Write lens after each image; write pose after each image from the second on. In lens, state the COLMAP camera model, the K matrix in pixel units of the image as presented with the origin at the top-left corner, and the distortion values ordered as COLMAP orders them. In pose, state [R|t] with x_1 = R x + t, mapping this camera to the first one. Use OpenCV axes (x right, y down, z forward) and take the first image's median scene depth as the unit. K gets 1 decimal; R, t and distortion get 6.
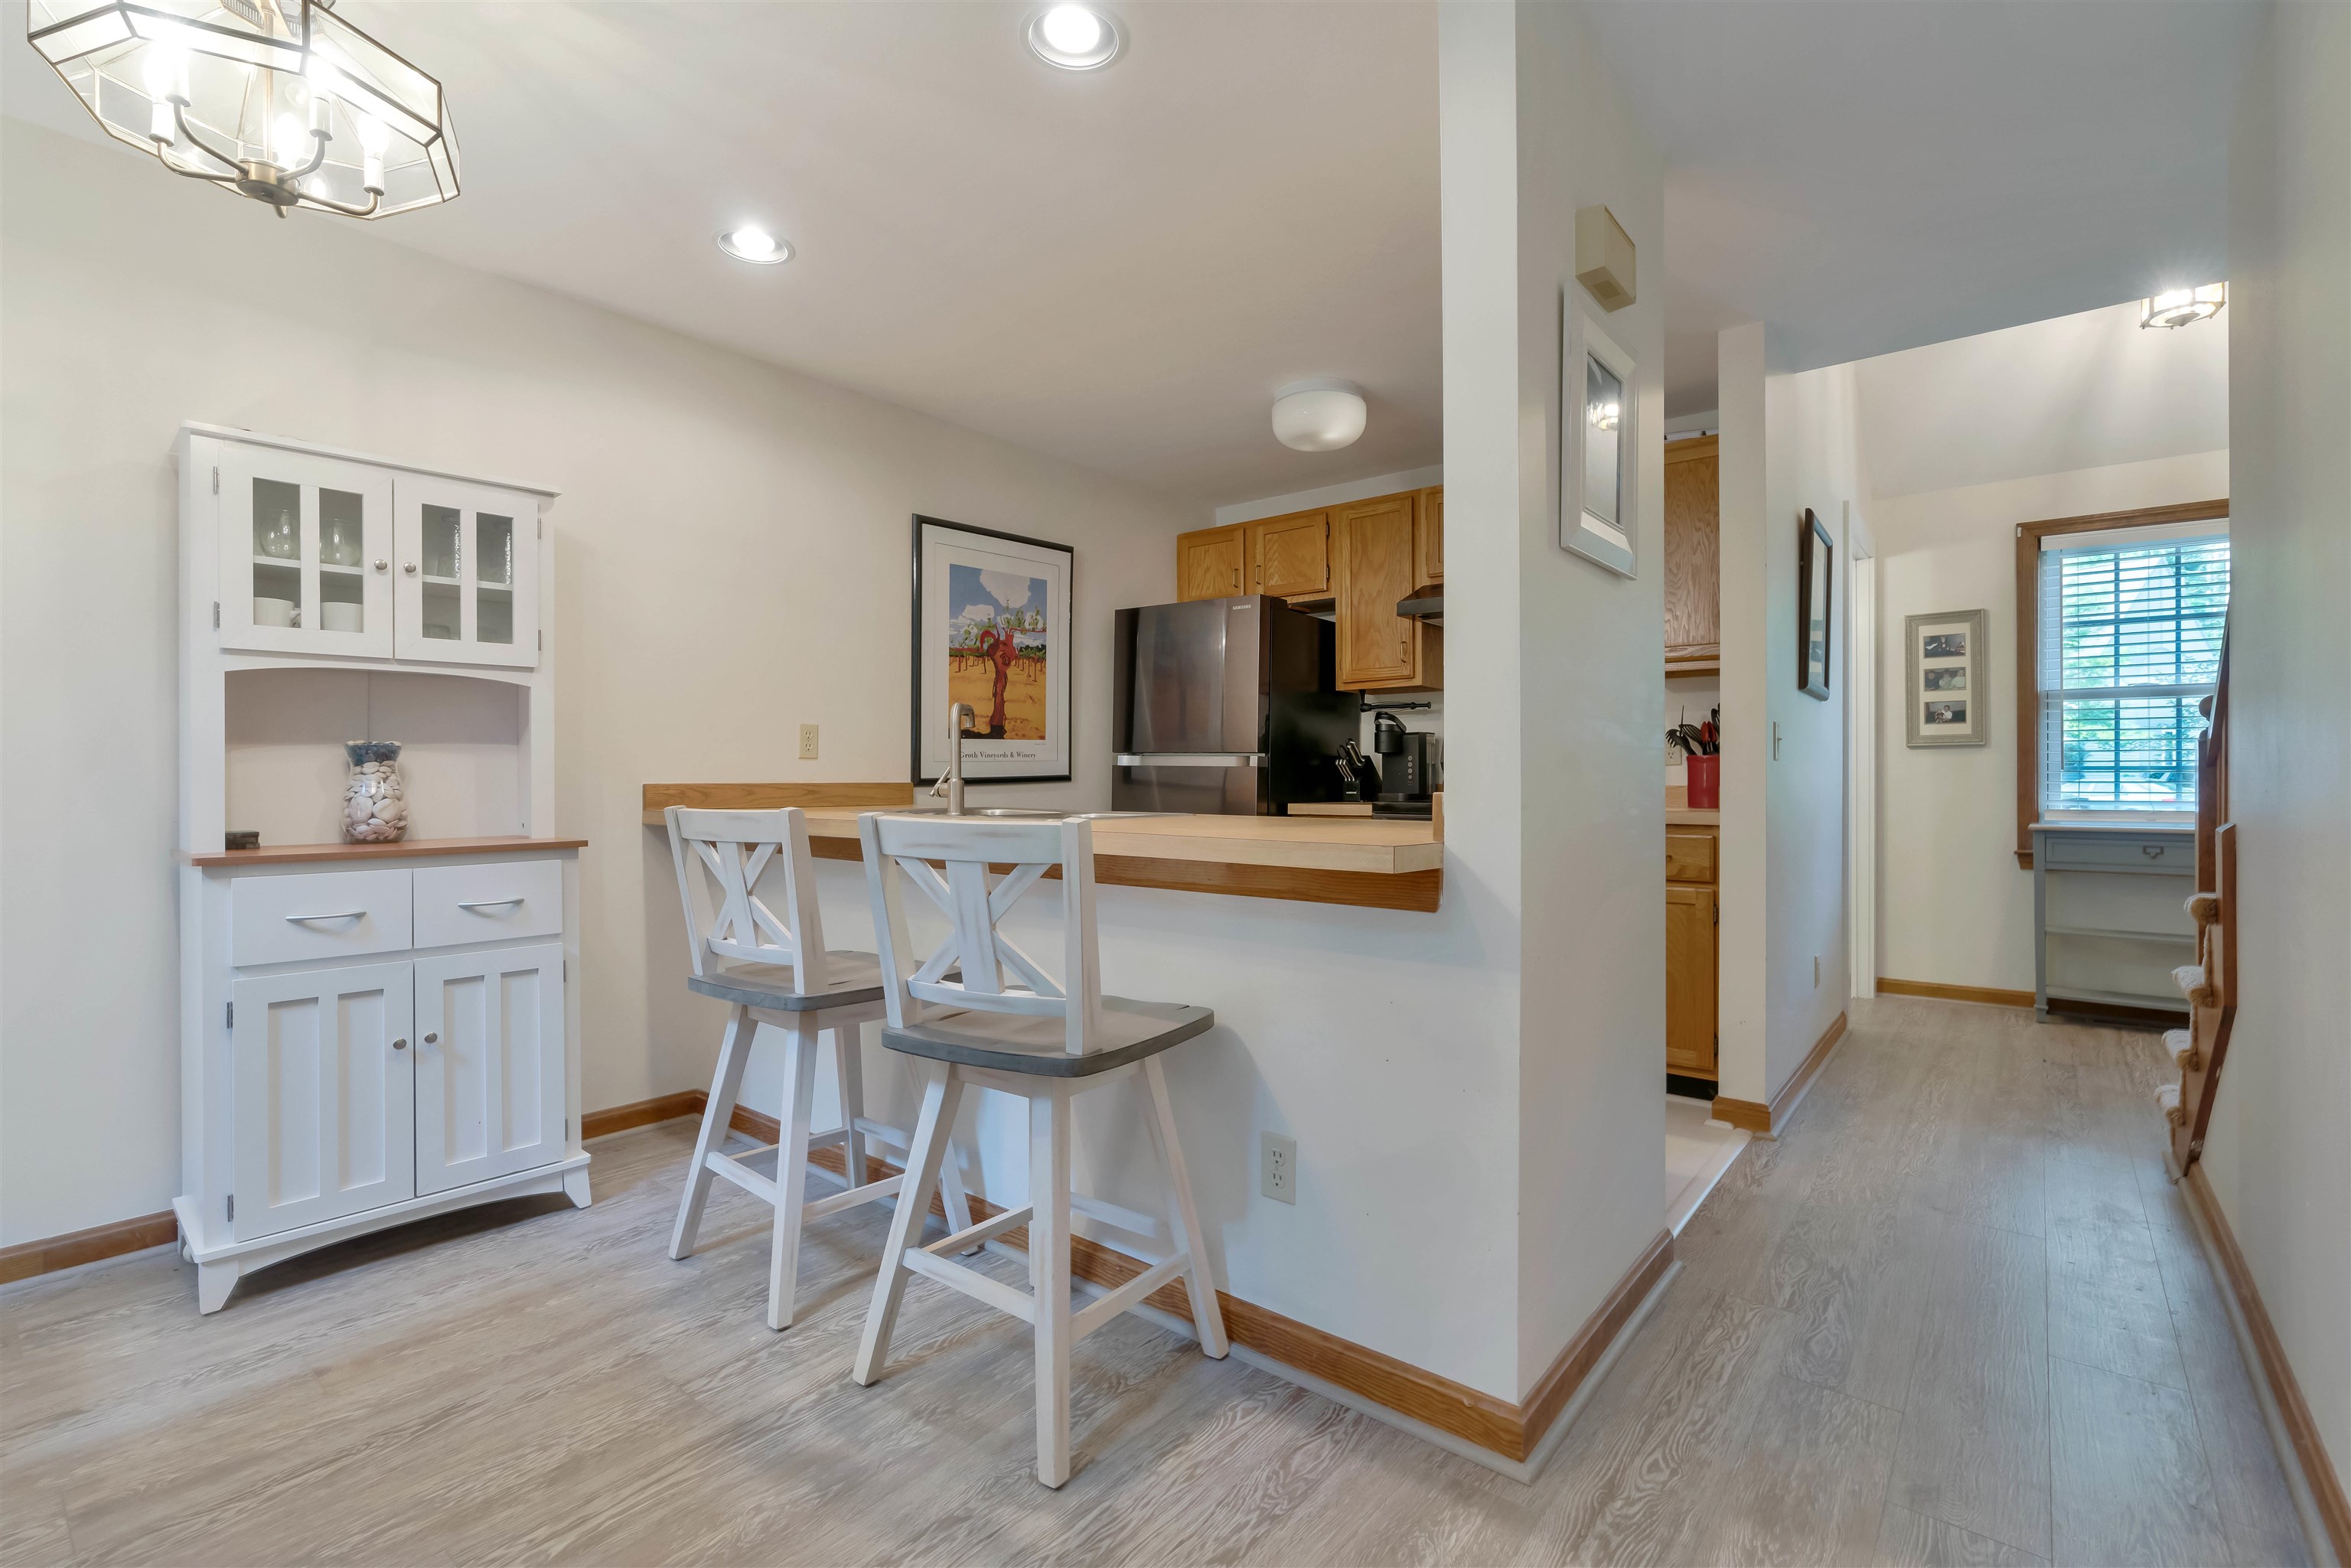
lens RADIAL K [[1062.1, 0, 1177.6], [0, 1062.1, 778.3], [0, 0, 1]] dist [-0.008489, 0.001234]
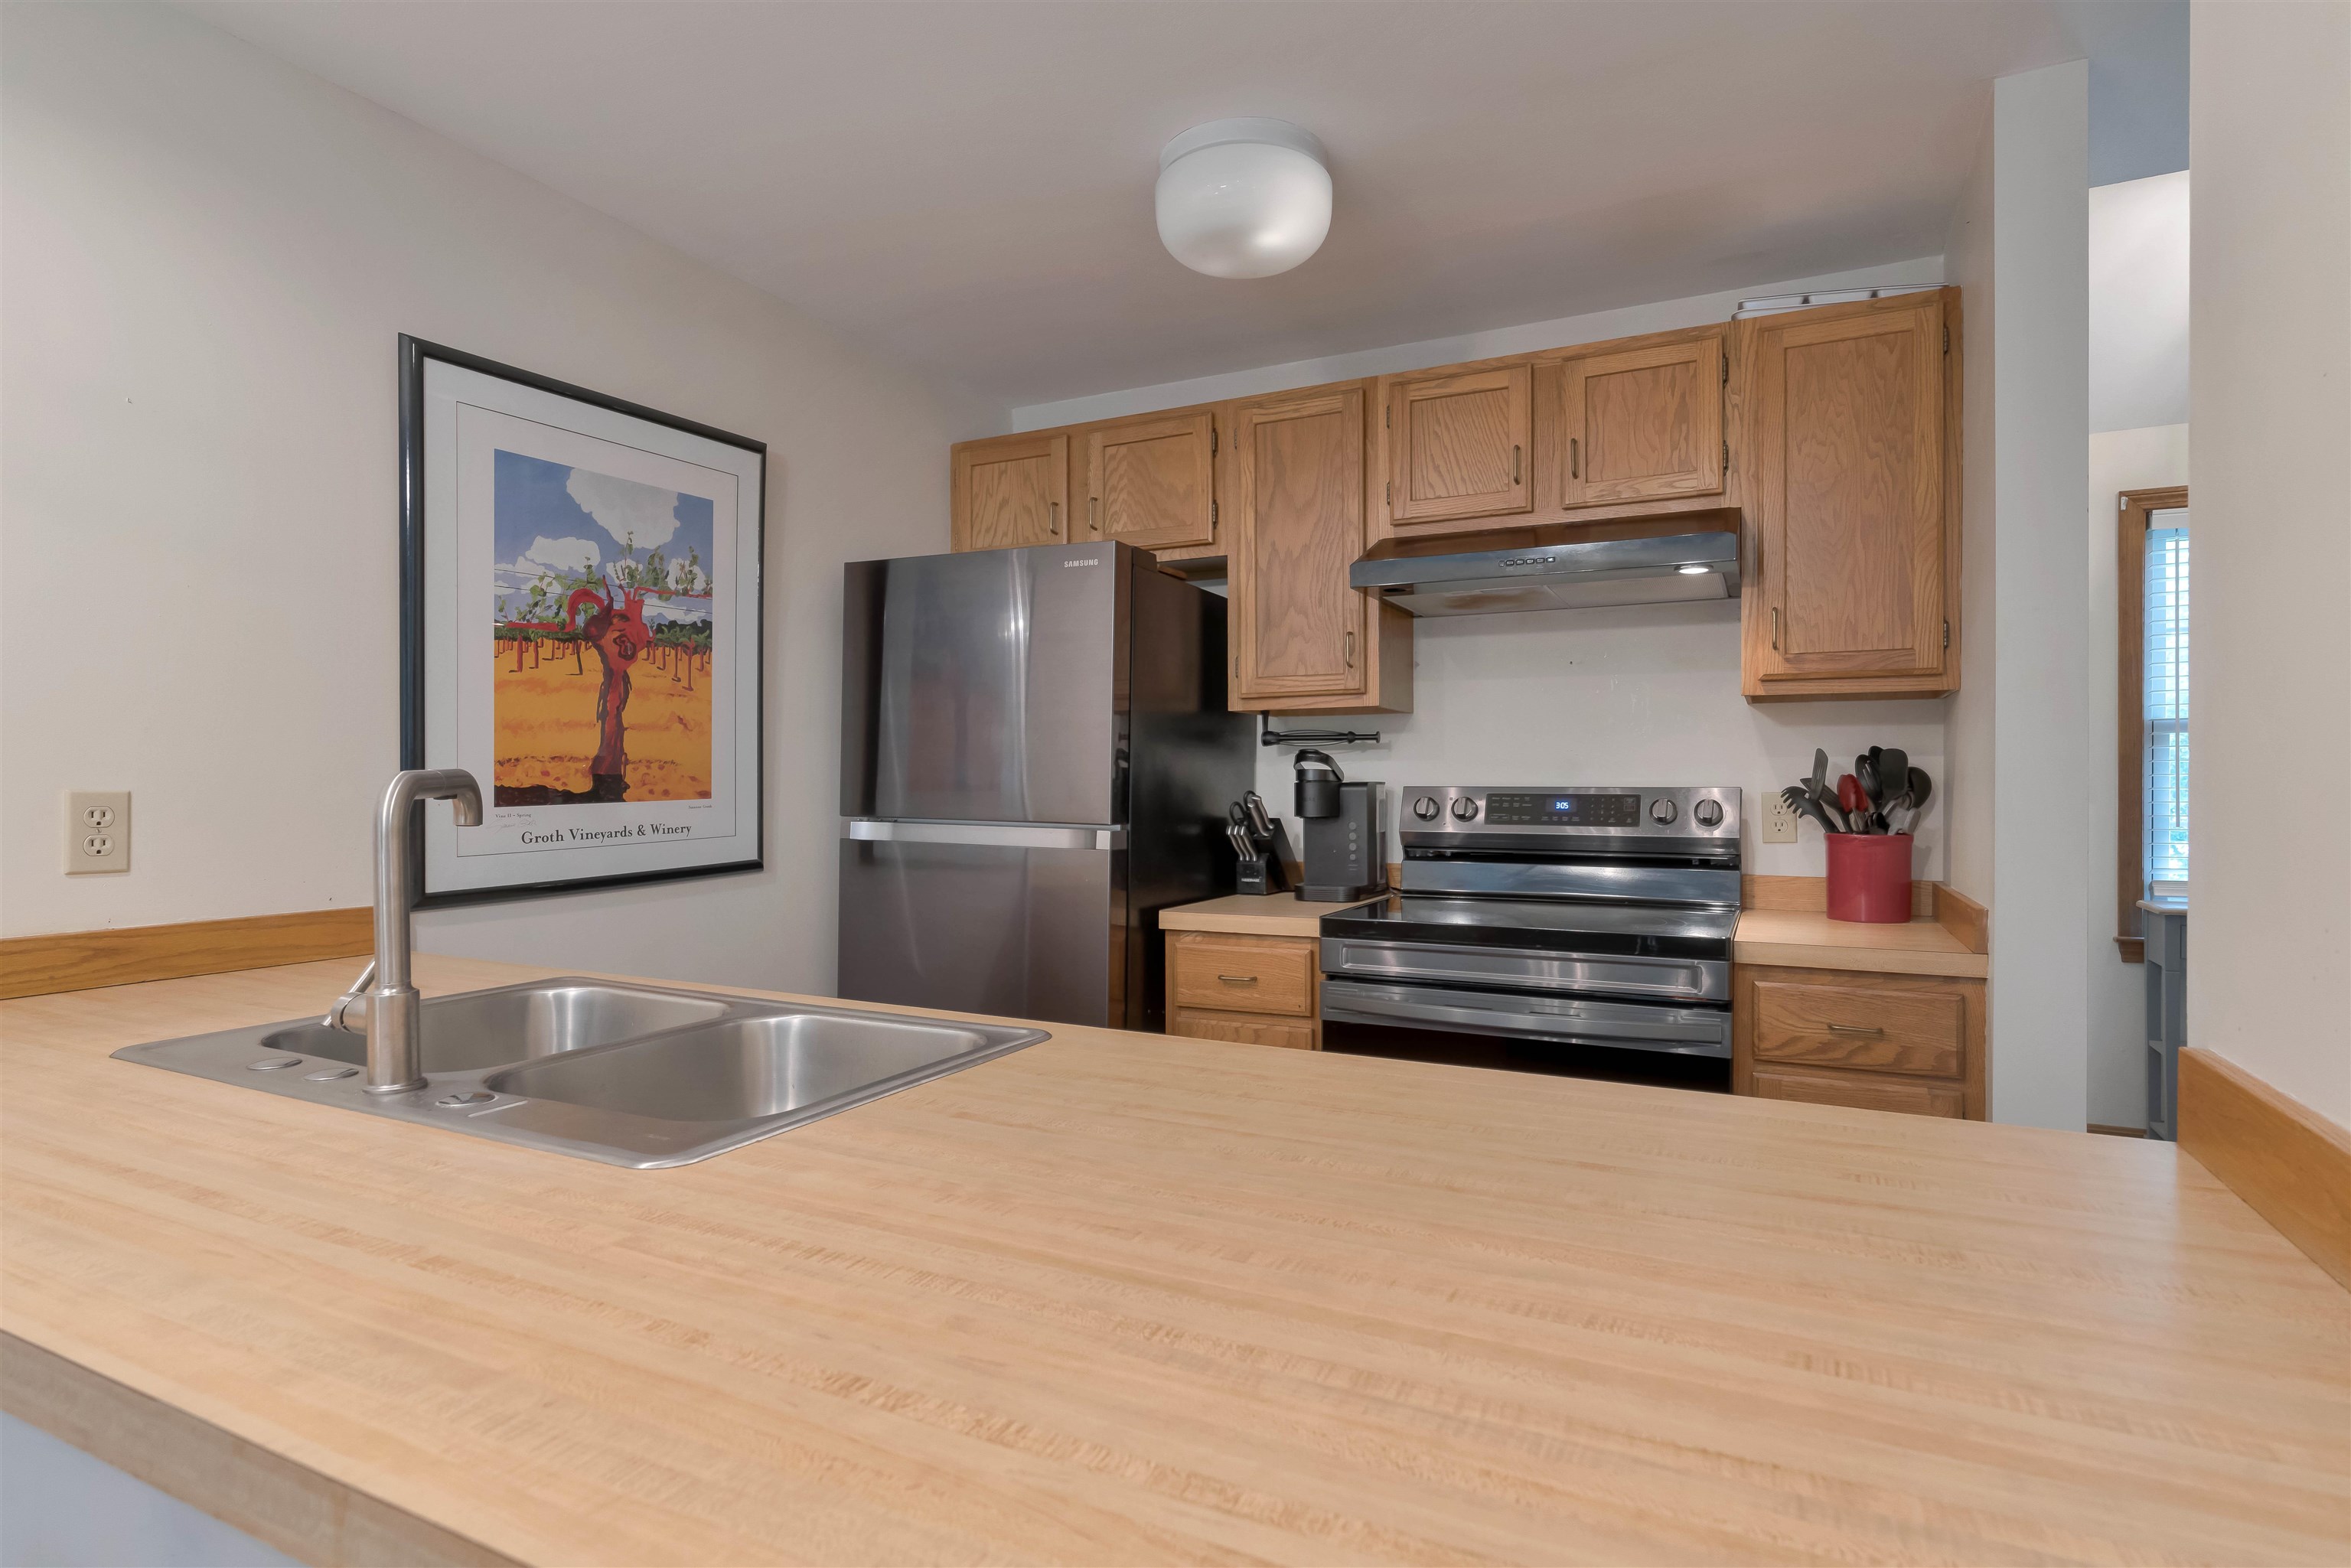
lens RADIAL K [[1213.1, 0, 1183.7], [0, 1213.1, 782.6], [0, 0, 1]] dist [-0.001560, 0.000139]
pose [[0.976316, -0.001479, 0.216344, -0.023958], [0.001666, 0.999998, -0.000683, -0.043652], [-0.216343, 0.001027, 0.976317, 0.352189]]
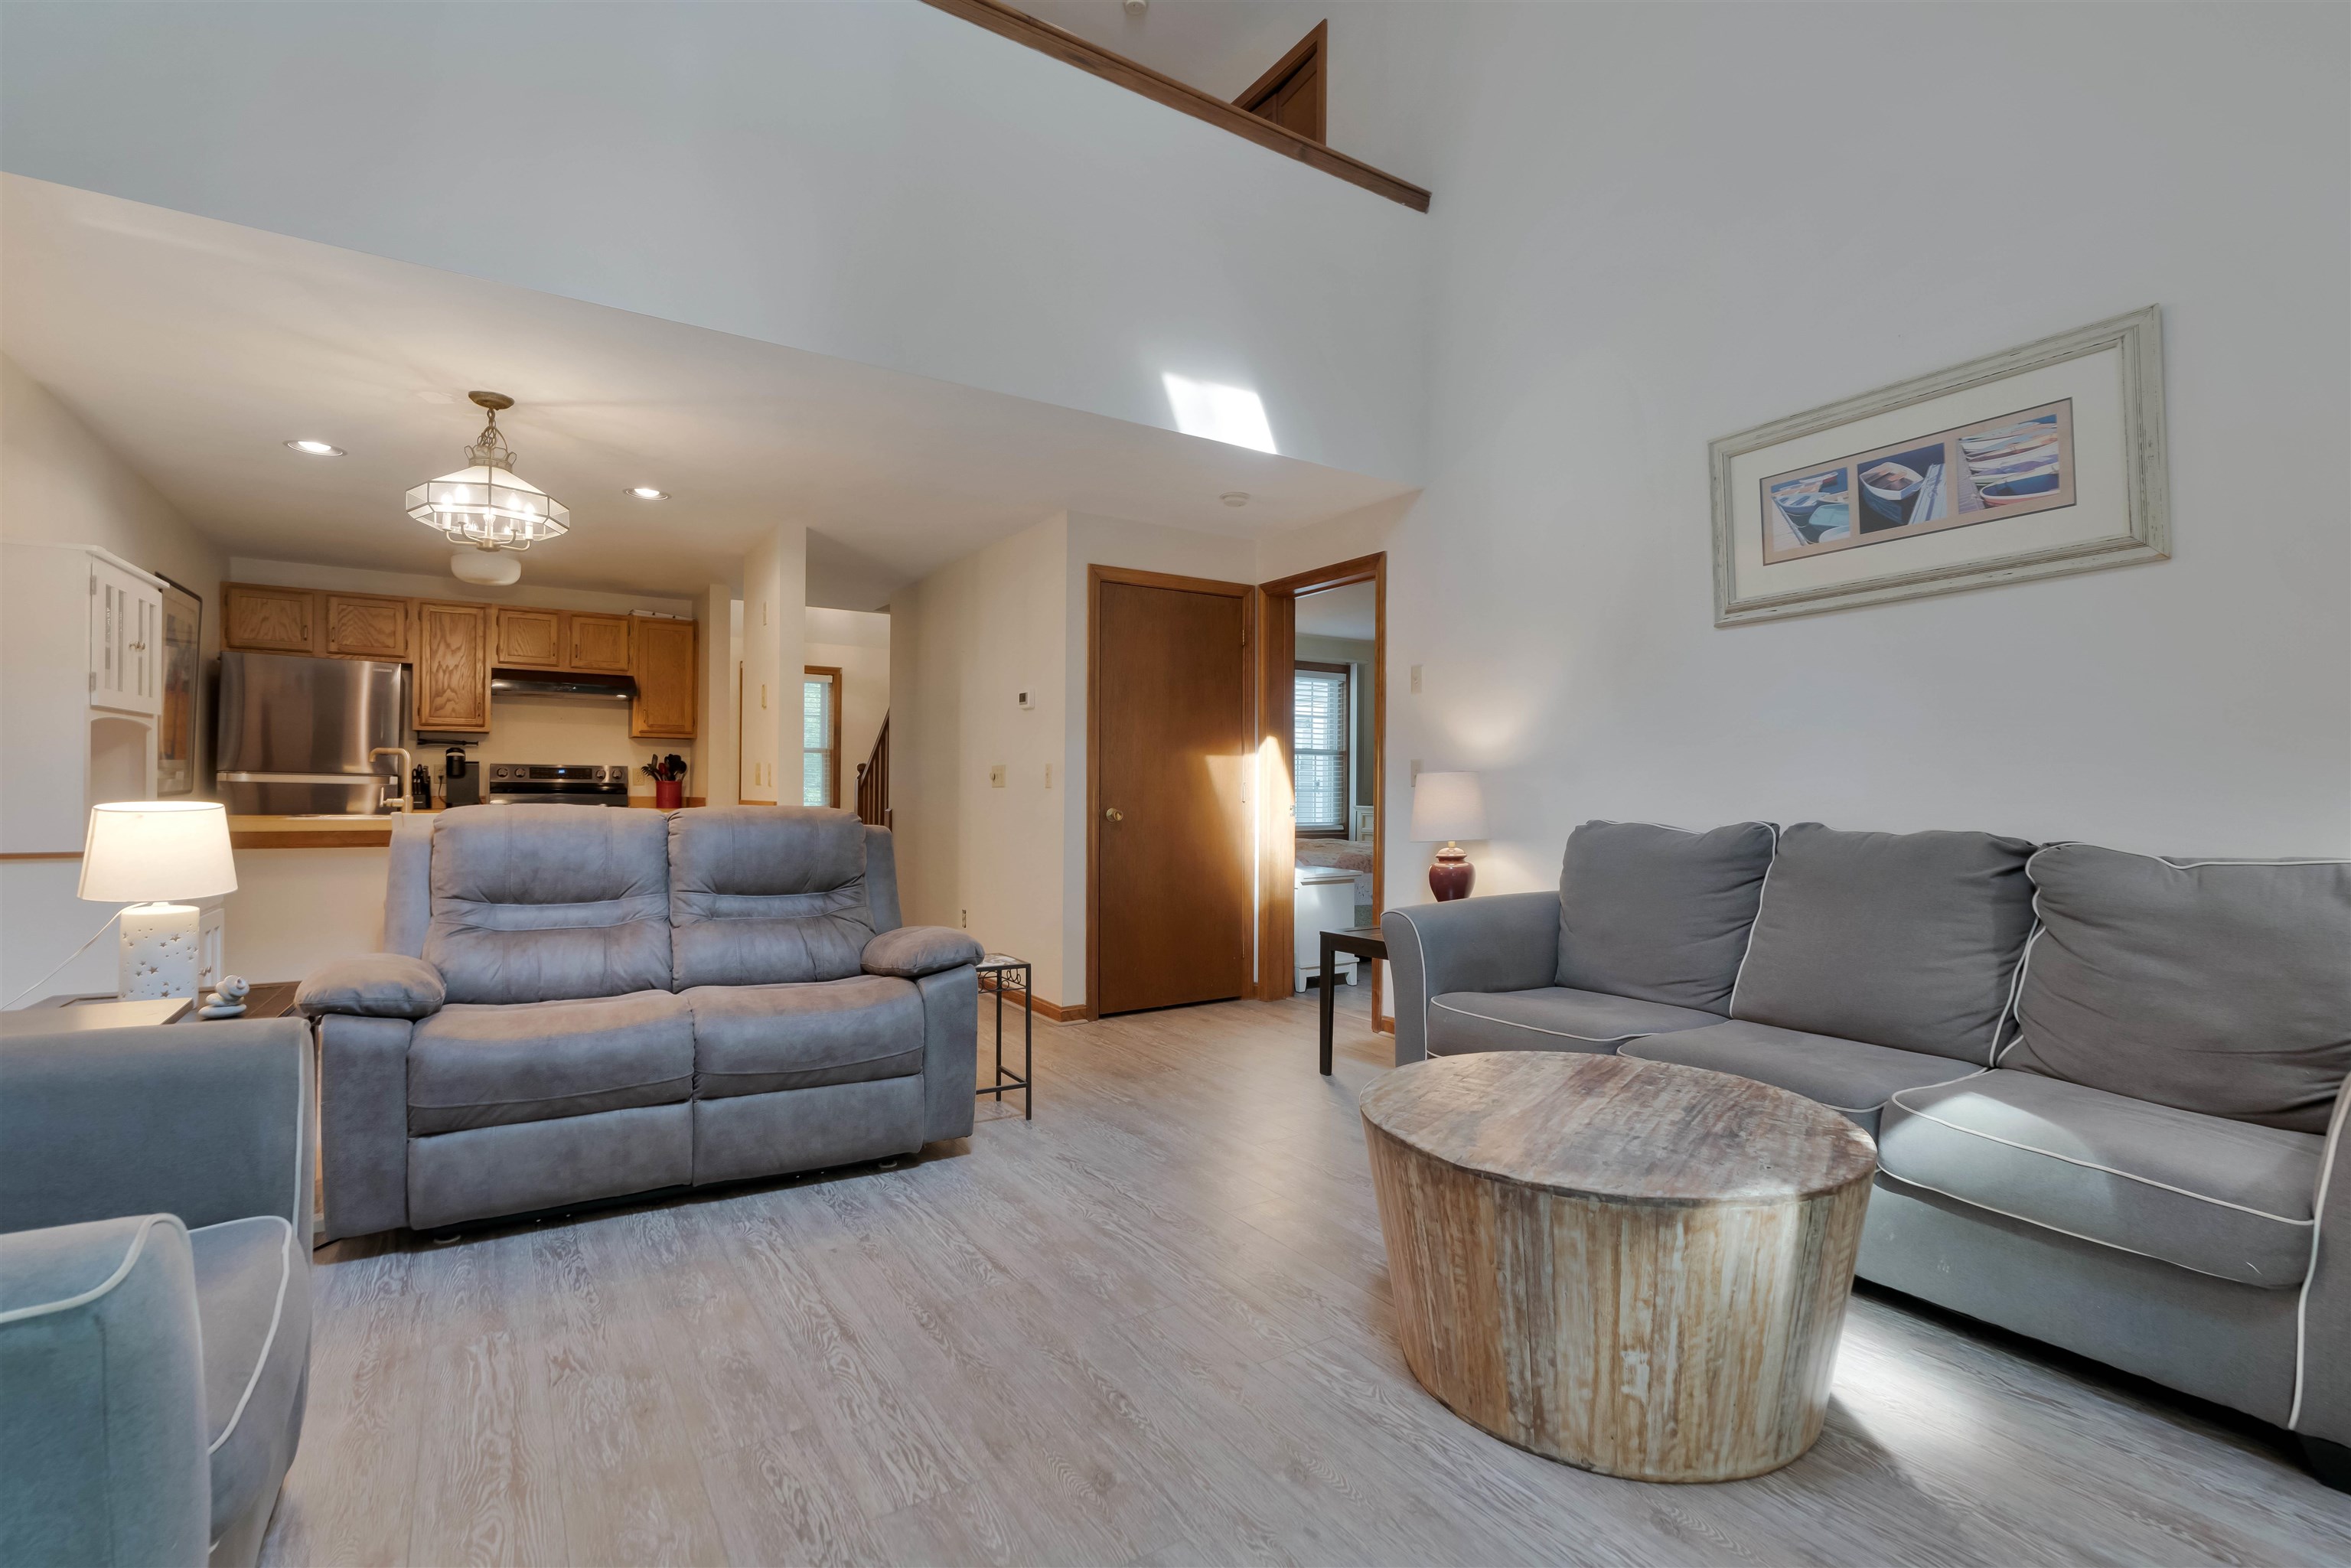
lens RADIAL K [[1062.1, 0, 1177.6], [0, 1062.1, 778.3], [0, 0, 1]] dist [-0.008489, 0.001234]
pose [[0.301784, 0.012152, 0.953299, -0.910552], [-0.005699, 0.999924, -0.010942, -0.009102], [-0.953359, -0.002130, 0.301830, -0.401207]]
